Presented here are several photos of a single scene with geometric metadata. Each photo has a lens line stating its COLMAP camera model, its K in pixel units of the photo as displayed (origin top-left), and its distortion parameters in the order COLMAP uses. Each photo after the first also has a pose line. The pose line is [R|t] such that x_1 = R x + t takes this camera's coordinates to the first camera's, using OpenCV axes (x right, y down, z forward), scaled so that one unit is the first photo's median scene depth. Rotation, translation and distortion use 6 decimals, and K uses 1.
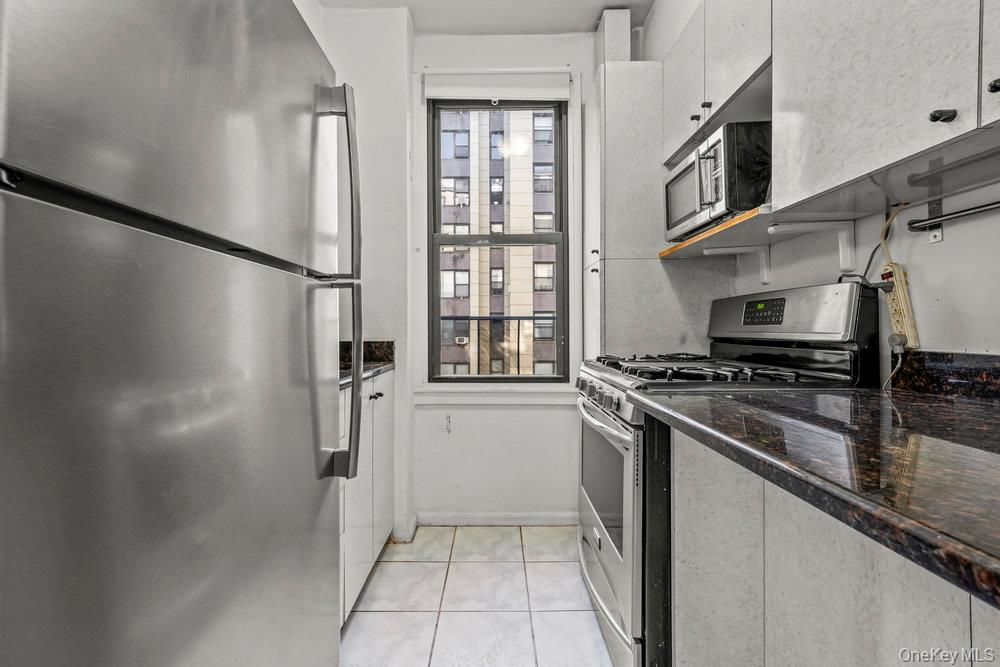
lens RADIAL K [[539.9, 0, 500.0], [0, 539.9, 333.5], [0, 0, 1]] dist [0.000050, -0.000005]
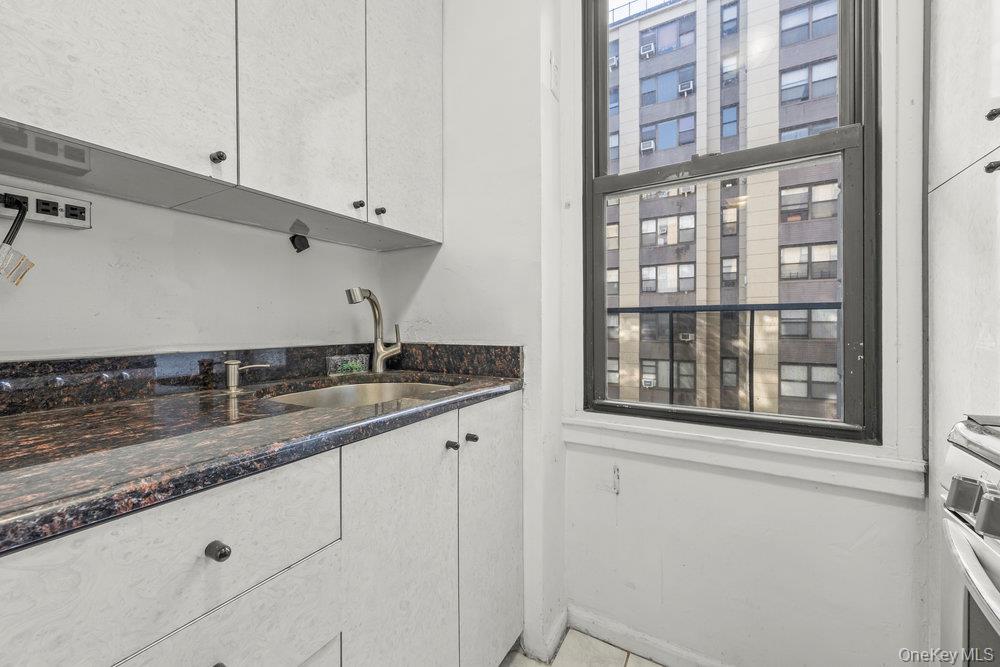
lens RADIAL K [[405.3, 0, 494.7], [0, 405.3, 327.6], [0, 0, 1]] dist [0.001509, 0.000227]
pose [[0.854811, 0.002085, -0.518935, 0.011008], [-0.002344, 0.999997, 0.000156, -0.003273], [0.518934, 0.001083, 0.854814, 0.223584]]
